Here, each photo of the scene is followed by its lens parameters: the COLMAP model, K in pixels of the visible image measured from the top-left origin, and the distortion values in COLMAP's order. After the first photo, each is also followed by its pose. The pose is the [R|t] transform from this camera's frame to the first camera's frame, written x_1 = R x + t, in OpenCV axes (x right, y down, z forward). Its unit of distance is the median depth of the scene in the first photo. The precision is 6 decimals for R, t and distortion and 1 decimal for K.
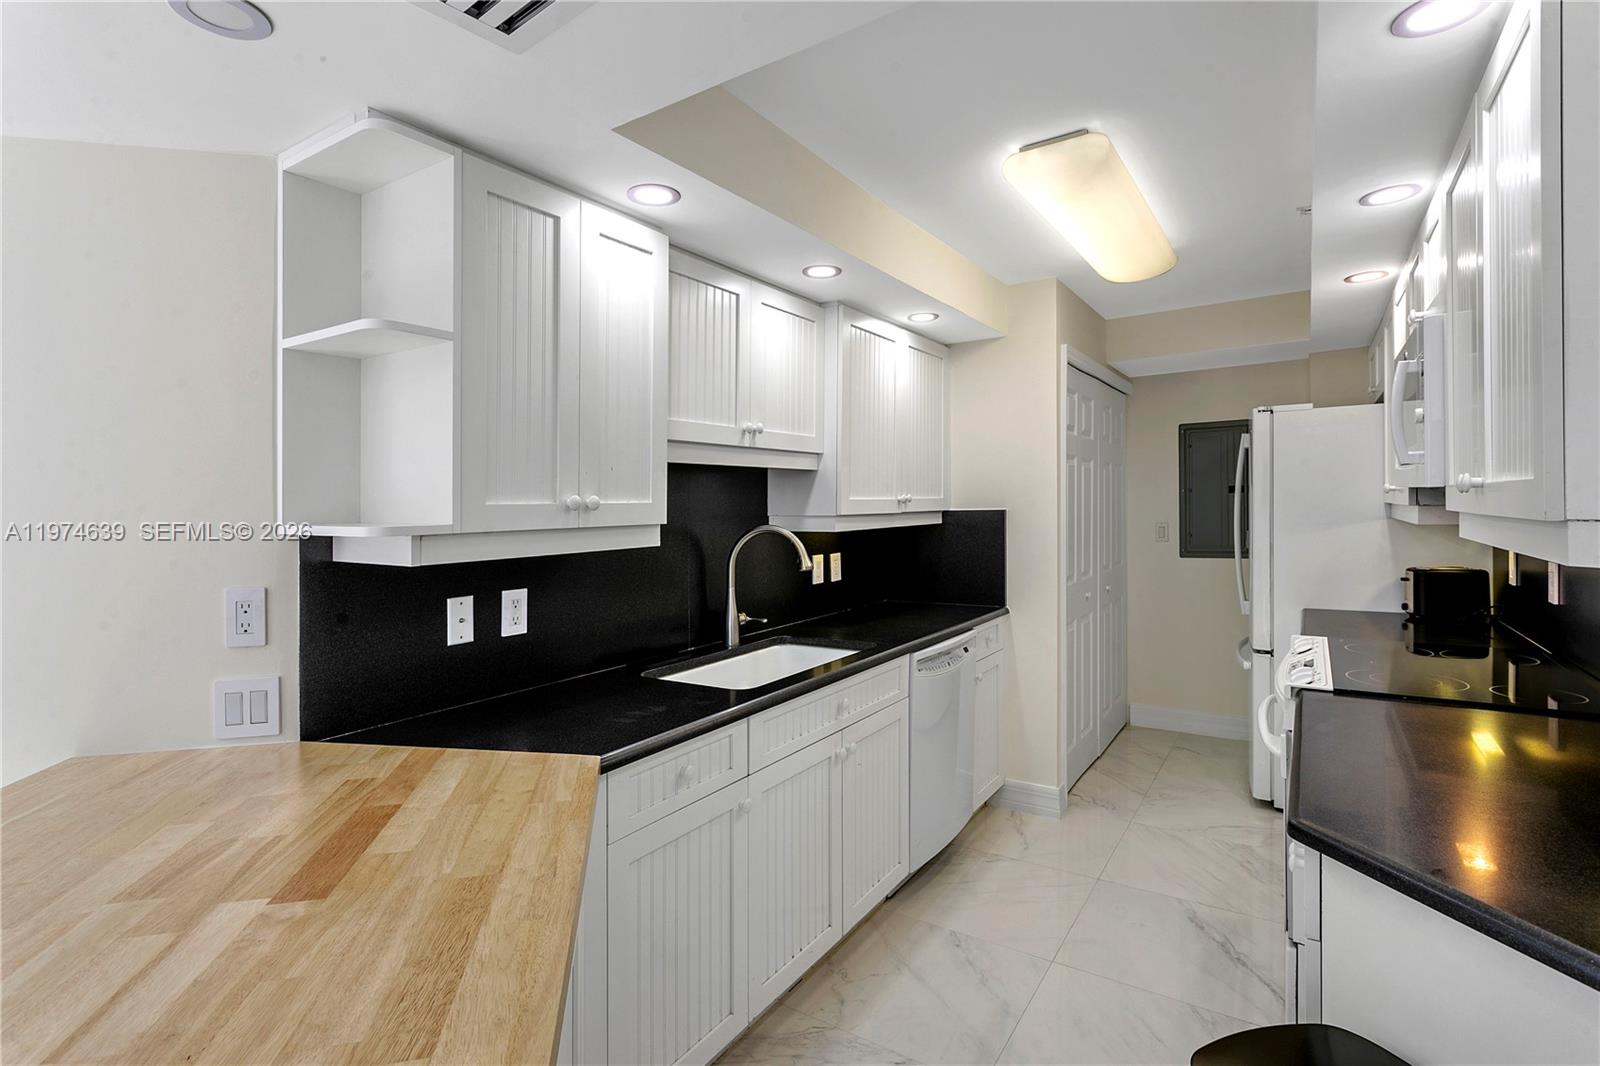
lens RADIAL K [[792.9, 0, 800.6], [0, 792.9, 524.4], [0, 0, 1]] dist [0.001248, -0.000020]
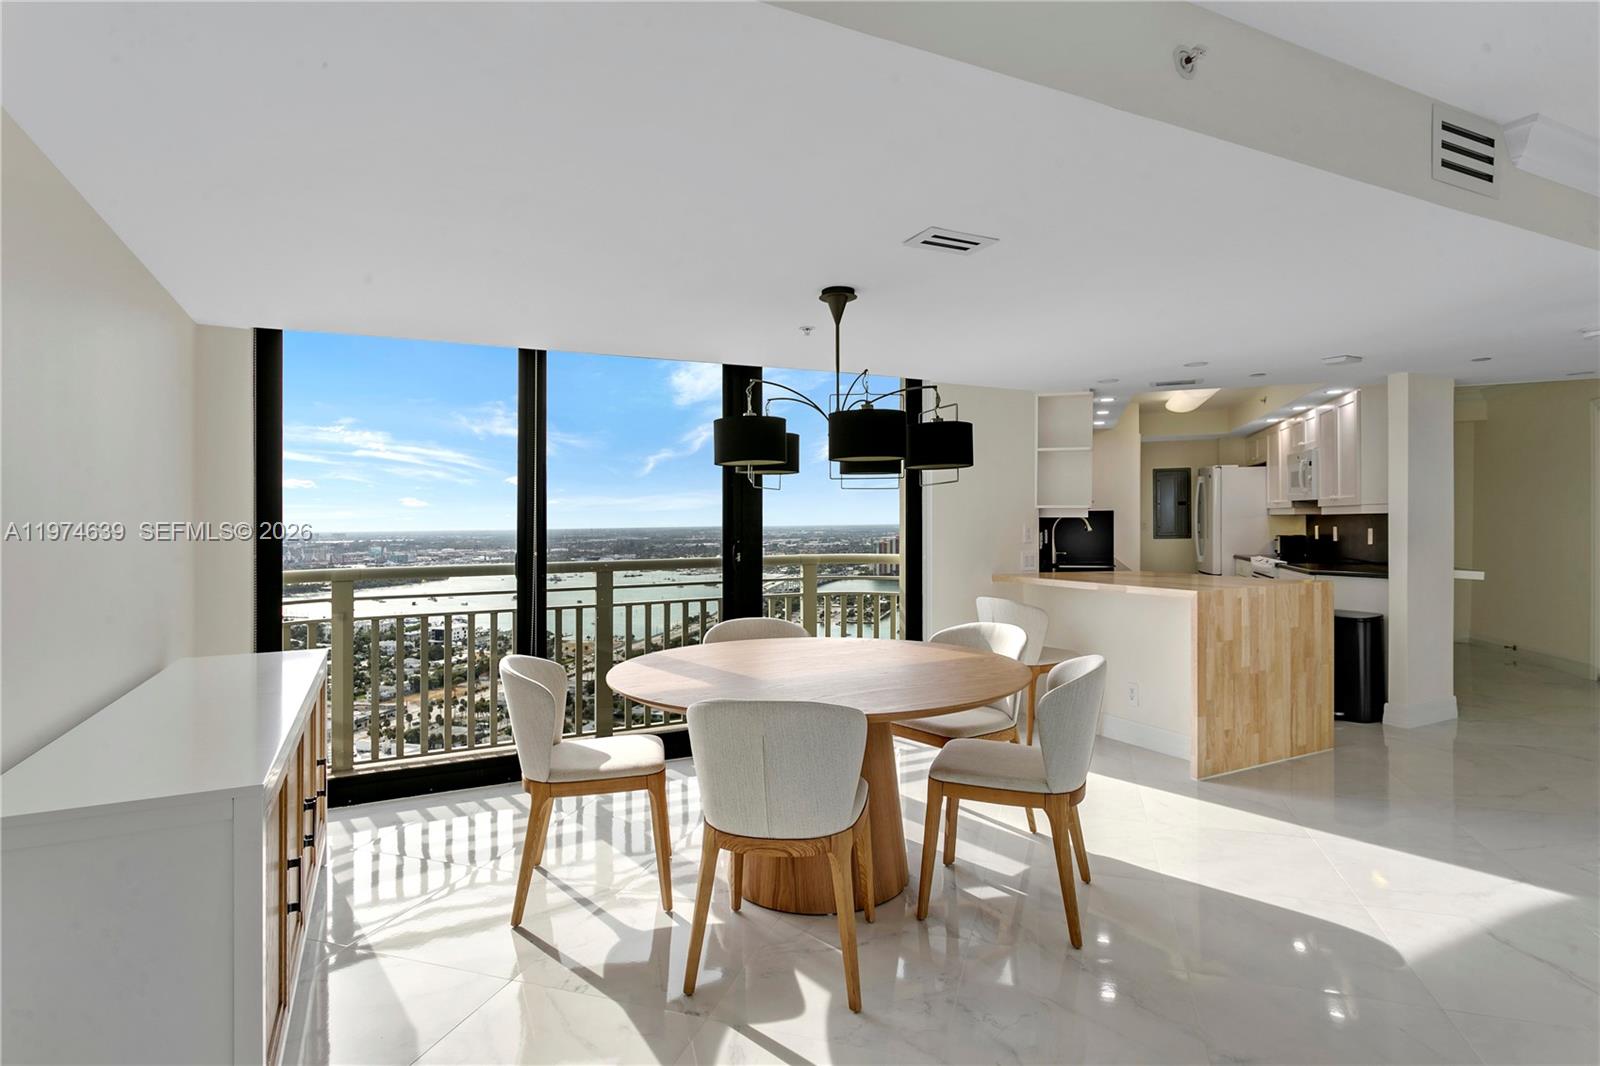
lens RADIAL K [[837.3, 0, 800.0], [0, 837.3, 533.0], [0, 0, 1]] dist [0.001560, 0.000608]
pose [[0.964659, 0.009116, 0.263345, -1.380840], [-0.006392, 0.999917, -0.011197, 0.090665], [-0.263425, 0.009118, 0.964637, -1.139874]]
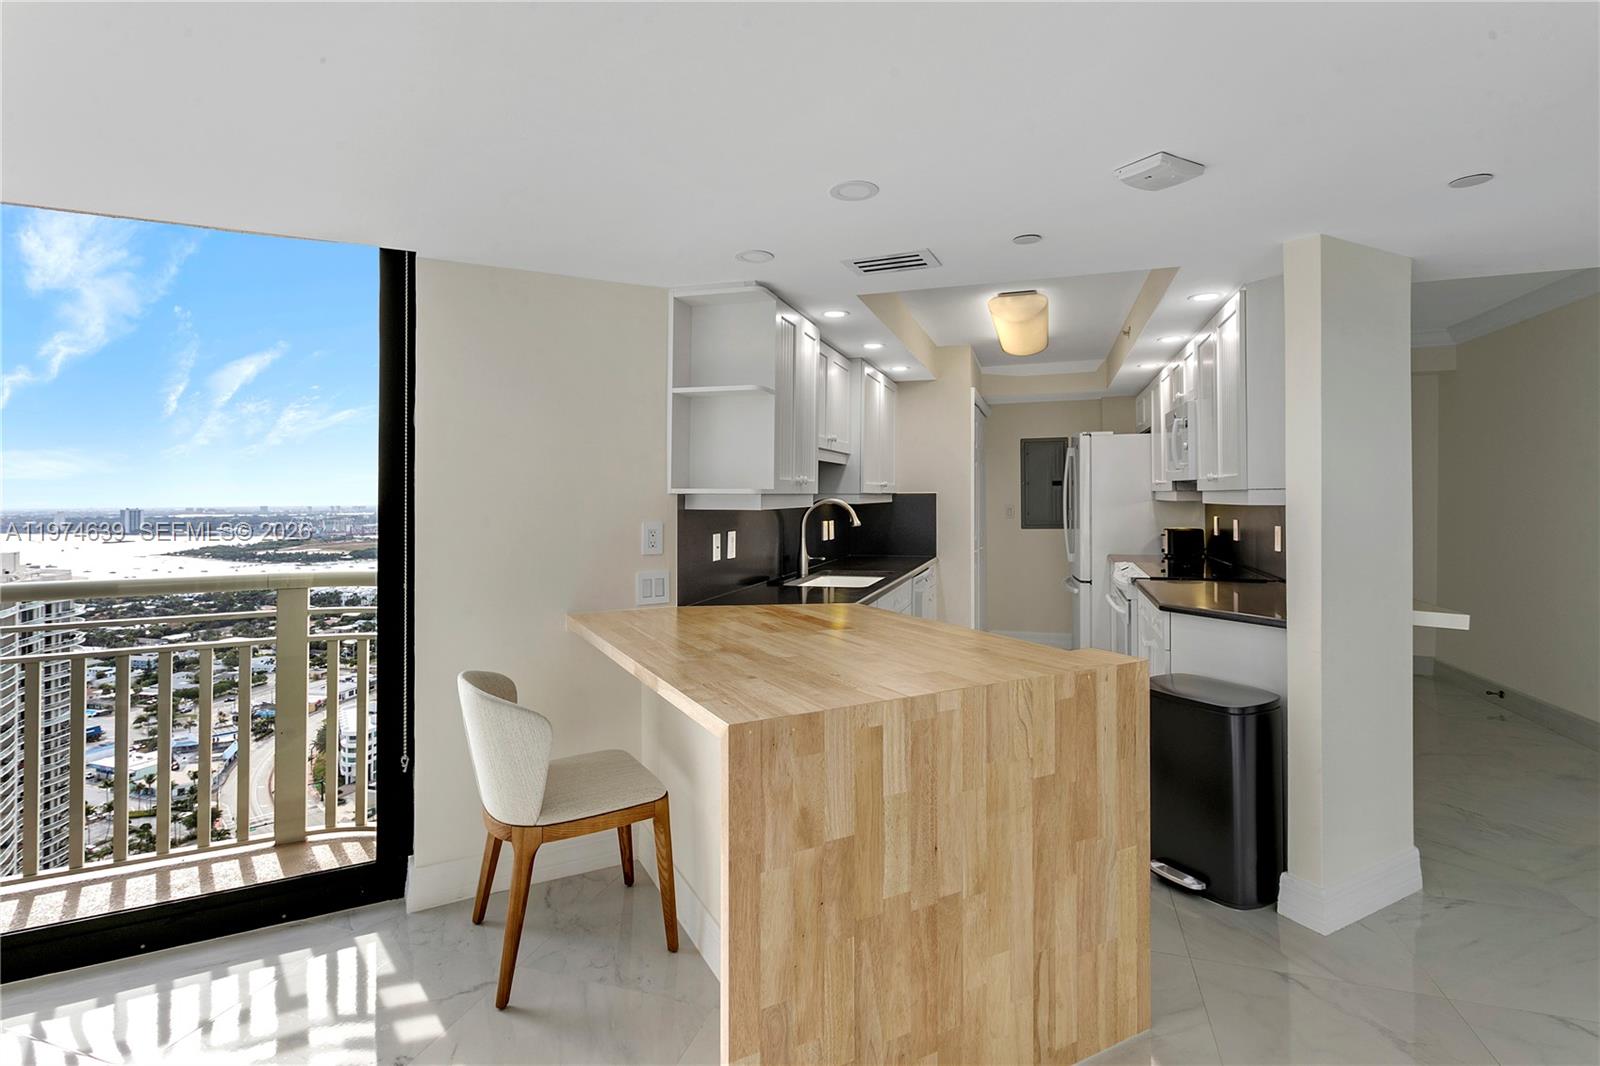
lens RADIAL K [[771.9, 0, 793.9], [0, 771.9, 500.9], [0, 0, 1]] dist [0.000234, -0.000433]
pose [[0.967698, 0.011861, 0.251832, -0.474882], [-0.006636, 0.999745, -0.021588, 0.037993], [-0.252024, 0.019220, 0.967530, -0.461843]]
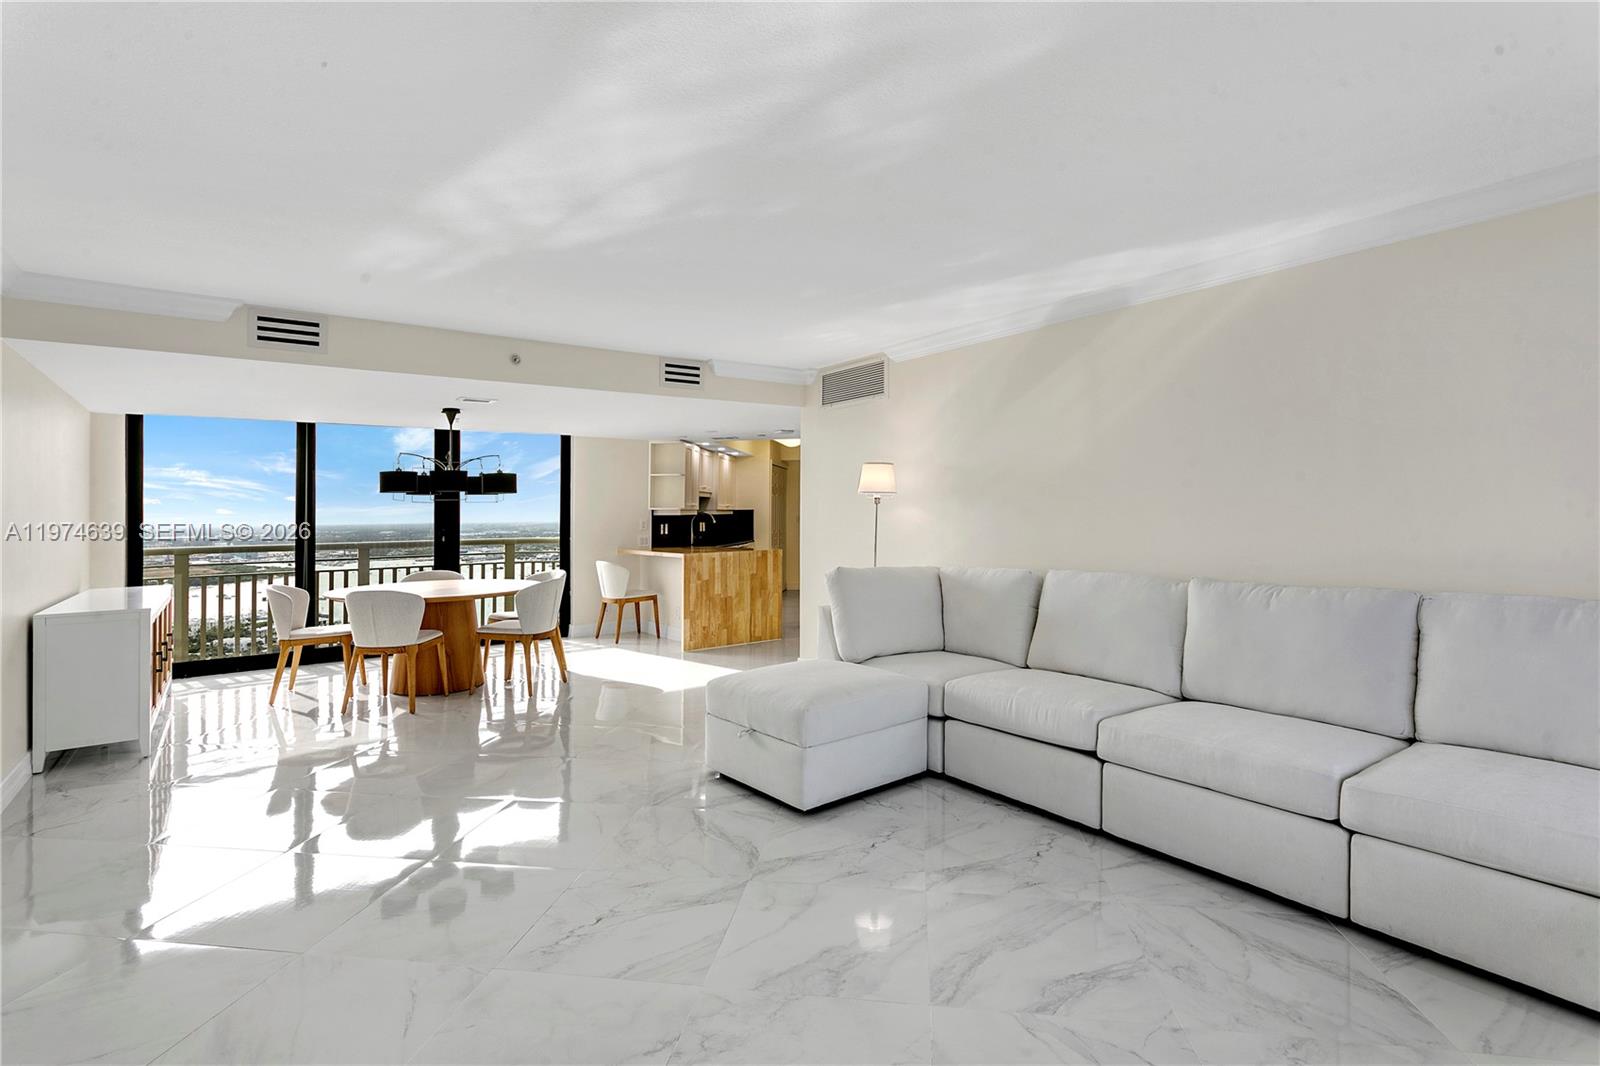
lens RADIAL K [[740.8, 0, 812.1], [0, 740.8, 517.9], [0, 0, 1]] dist [0.001107, -0.000008]
pose [[0.901379, 0.008833, 0.432941, -1.044254], [0.000301, 0.999779, -0.021025, 0.099835], [-0.433031, 0.019082, 0.901177, -2.286760]]
